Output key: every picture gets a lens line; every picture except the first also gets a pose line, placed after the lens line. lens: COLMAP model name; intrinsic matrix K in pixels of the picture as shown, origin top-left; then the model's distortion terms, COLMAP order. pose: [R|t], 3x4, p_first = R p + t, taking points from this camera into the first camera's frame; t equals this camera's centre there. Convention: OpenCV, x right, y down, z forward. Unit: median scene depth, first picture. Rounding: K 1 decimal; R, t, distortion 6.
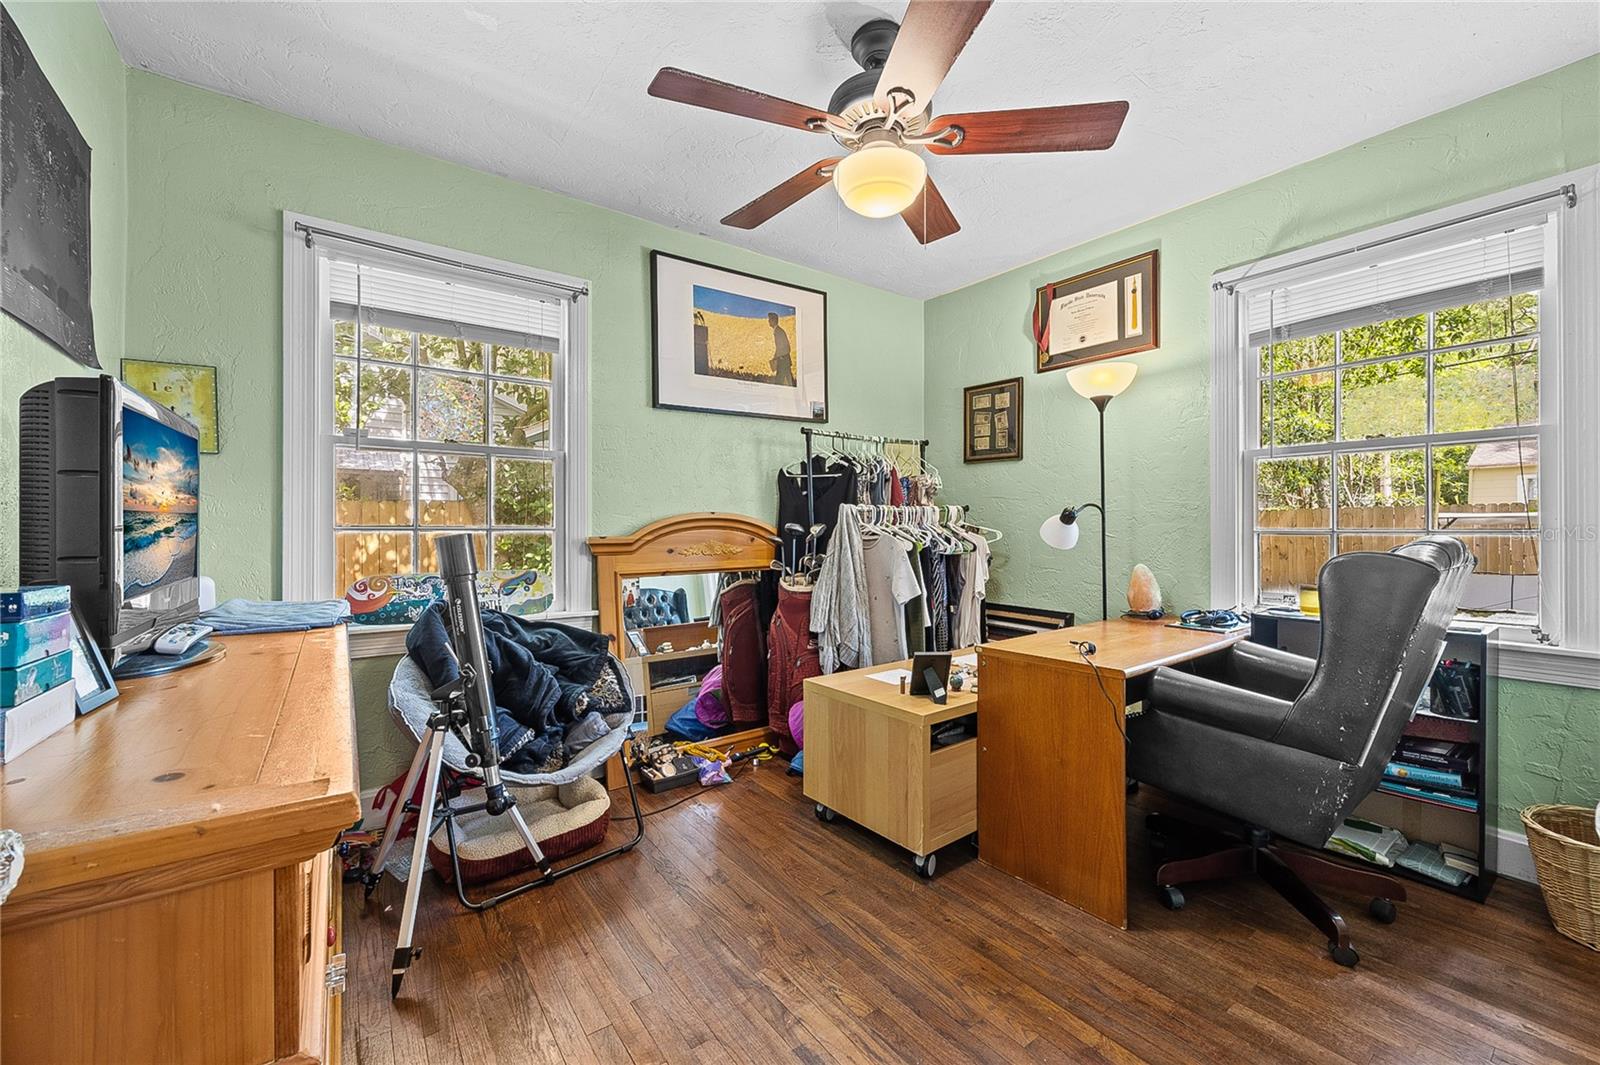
lens RADIAL K [[651.6, 0, 804.7], [0, 651.6, 532.6], [0, 0, 1]] dist [-0.004528, -0.000528]
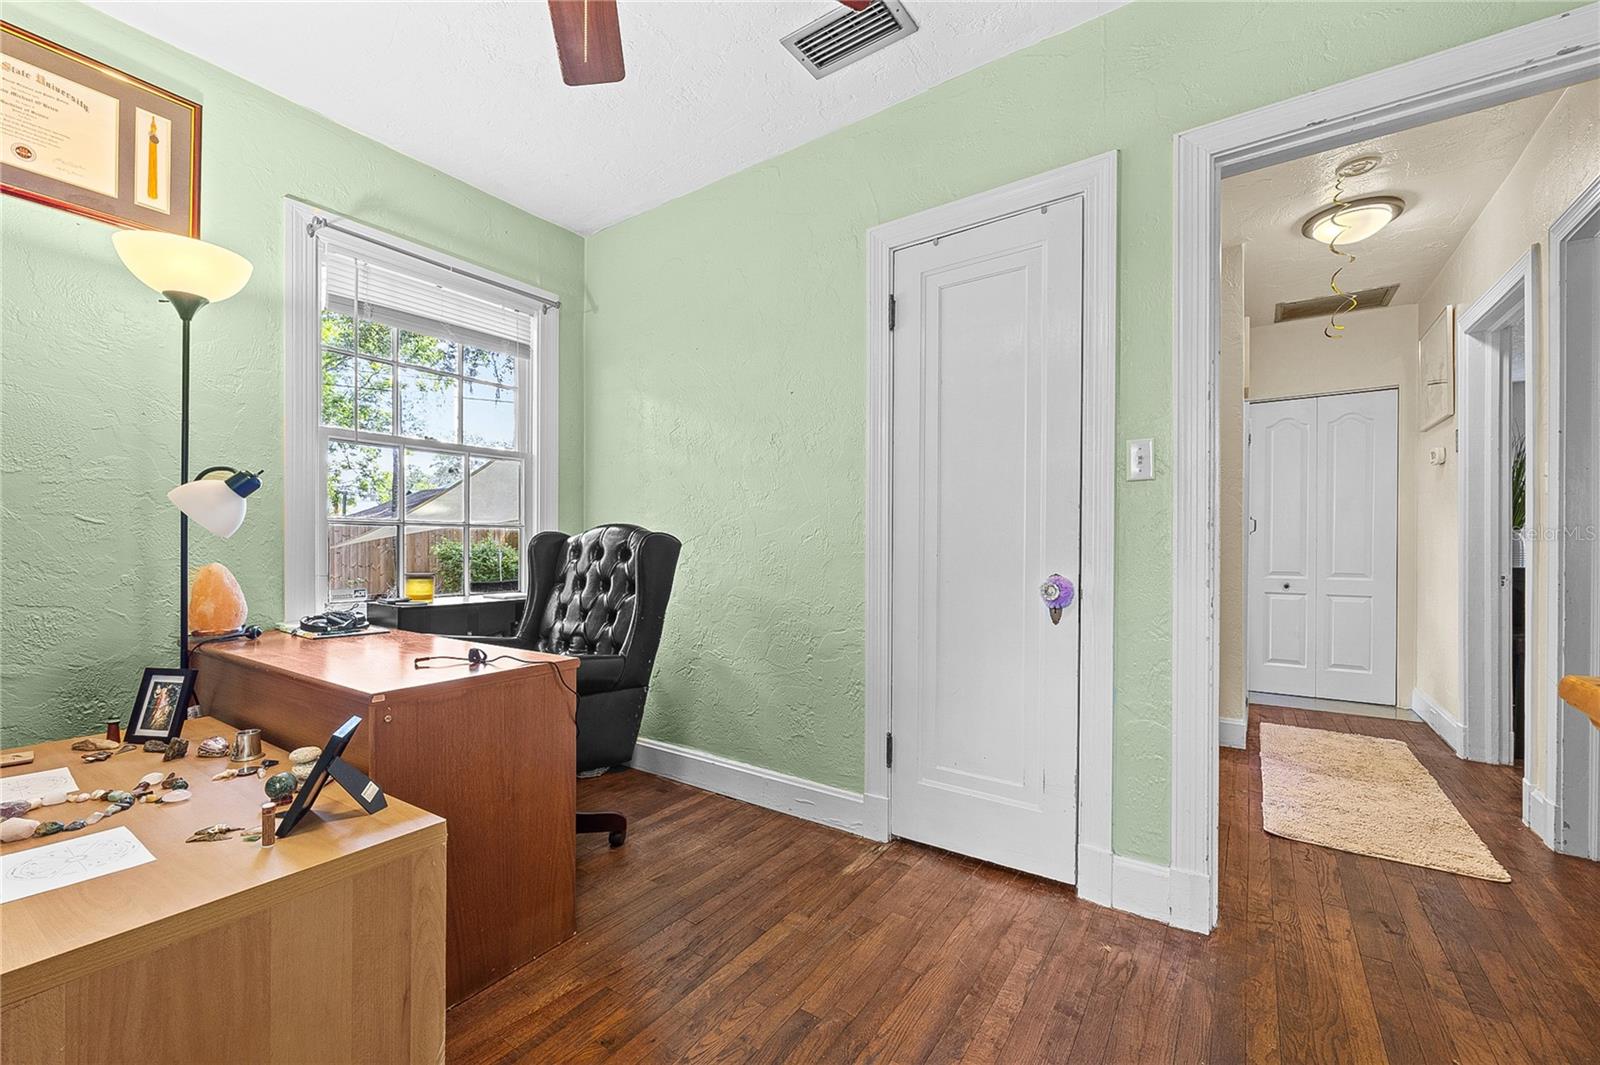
lens RADIAL K [[651.6, 0, 793.6], [0, 651.6, 547.6], [0, 0, 1]] dist [-0.004528, -0.000528]
pose [[-0.323124, -0.005441, 0.946341, -0.315662], [-0.002870, 0.999985, 0.004770, 0.028148], [-0.946352, -0.001175, -0.323135, 0.629831]]
